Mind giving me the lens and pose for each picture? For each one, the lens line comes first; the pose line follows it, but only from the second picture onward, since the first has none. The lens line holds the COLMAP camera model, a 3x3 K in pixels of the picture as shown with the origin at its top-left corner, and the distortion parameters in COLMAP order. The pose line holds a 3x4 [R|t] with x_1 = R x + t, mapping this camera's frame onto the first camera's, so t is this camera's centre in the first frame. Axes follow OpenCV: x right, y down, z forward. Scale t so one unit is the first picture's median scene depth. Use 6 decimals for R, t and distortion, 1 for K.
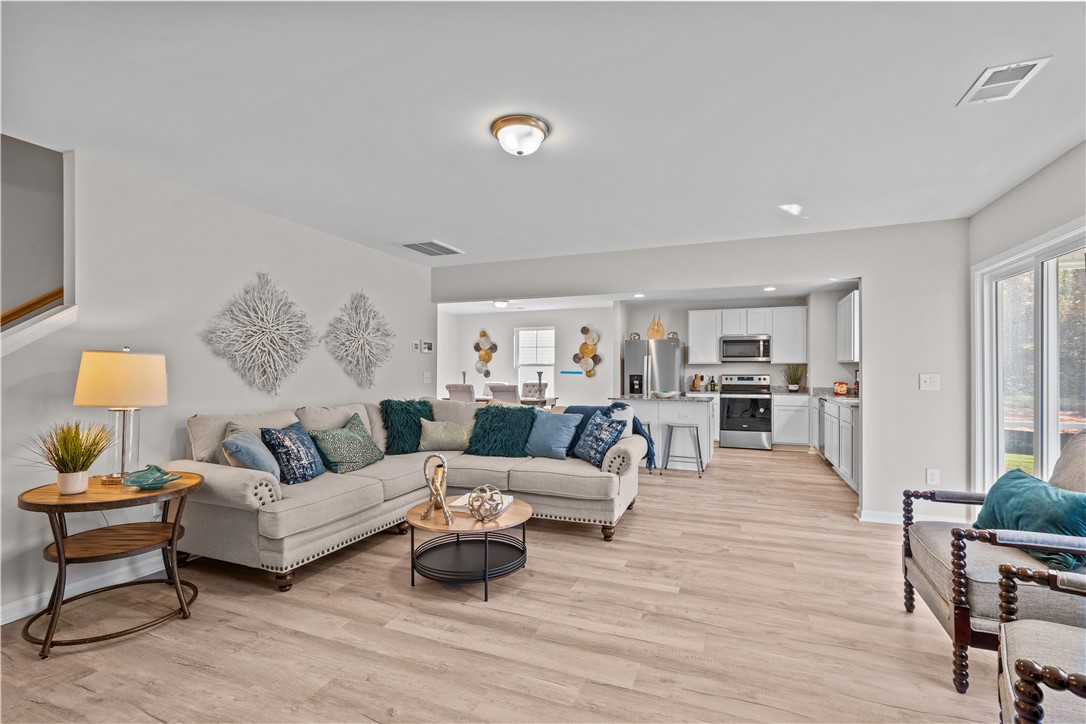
lens RADIAL K [[495.8, 0, 541.0], [0, 495.8, 366.5], [0, 0, 1]] dist [0.003178, 0.001813]
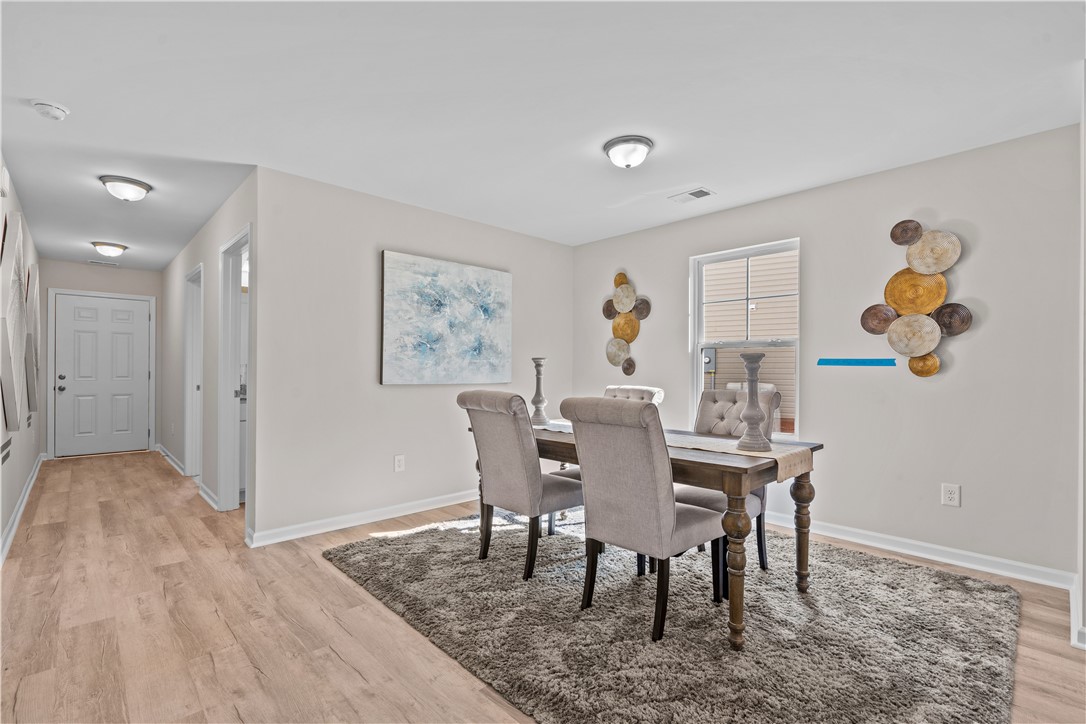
lens RADIAL K [[495.8, 0, 543.1], [0, 495.8, 366.3], [0, 0, 1]] dist [0.003178, 0.001813]
pose [[0.915946, 0.000162, -0.401302, 0.001261], [-0.000061, 1.000000, 0.000266, 0.021175], [0.401302, -0.000219, 0.915946, 0.830745]]
